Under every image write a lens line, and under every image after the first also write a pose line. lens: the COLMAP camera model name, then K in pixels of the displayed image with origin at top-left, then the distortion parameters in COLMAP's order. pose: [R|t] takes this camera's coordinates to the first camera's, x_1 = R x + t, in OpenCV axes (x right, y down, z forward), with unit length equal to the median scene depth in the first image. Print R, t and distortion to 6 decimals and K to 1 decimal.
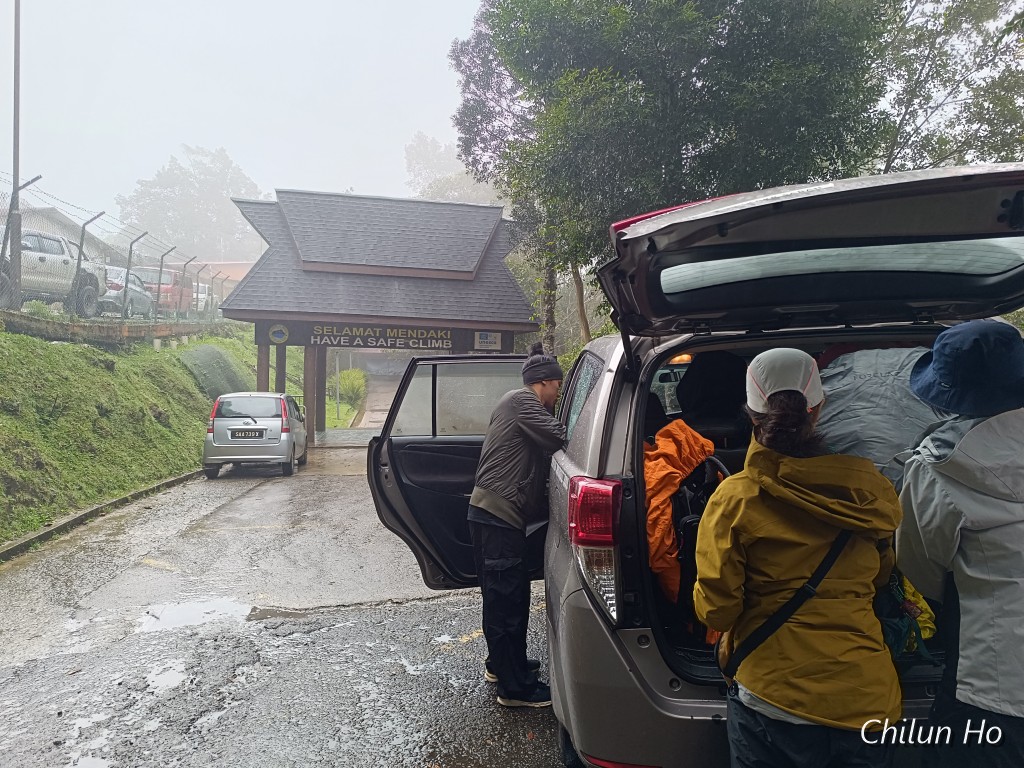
lens RADIAL K [[720.3, 0, 511.1], [0, 720.3, 389.5], [0, 0, 1]] dist [0.068770, 0.000245]
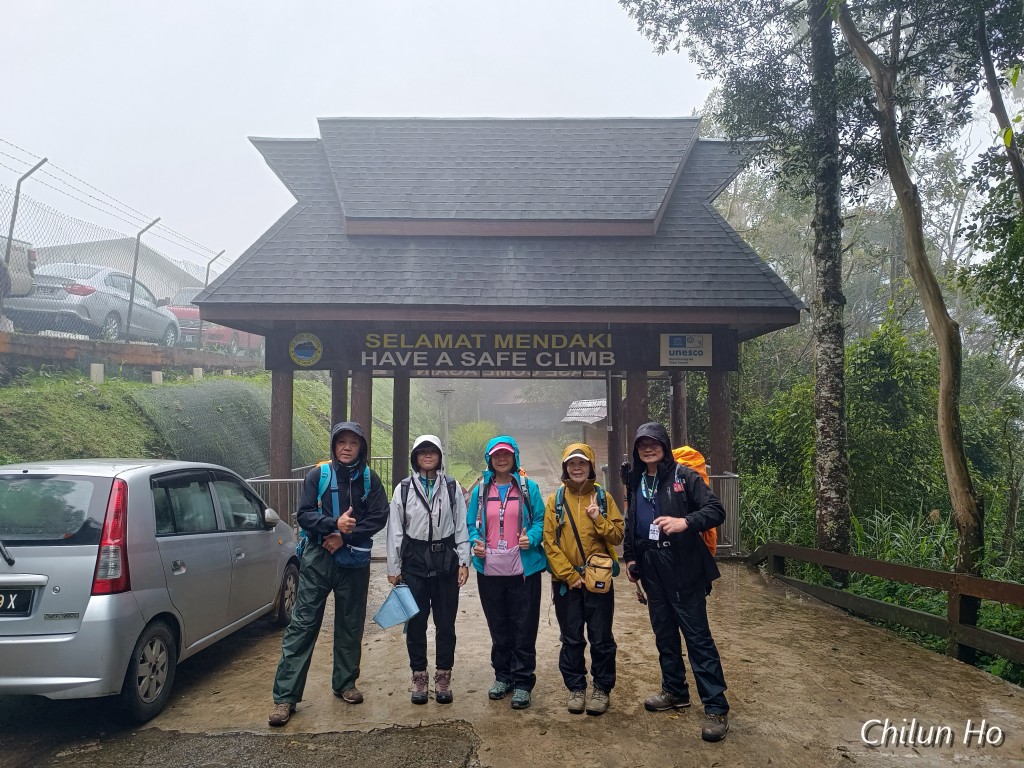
lens RADIAL K [[720.3, 0, 513.4], [0, 720.3, 385.5], [0, 0, 1]] dist [0.068770, 0.000245]
pose [[0.980196, -0.028558, -0.195961, -0.053539], [0.012172, 0.996364, -0.084322, 0.000120], [0.197657, 0.080267, 0.976980, 0.479166]]
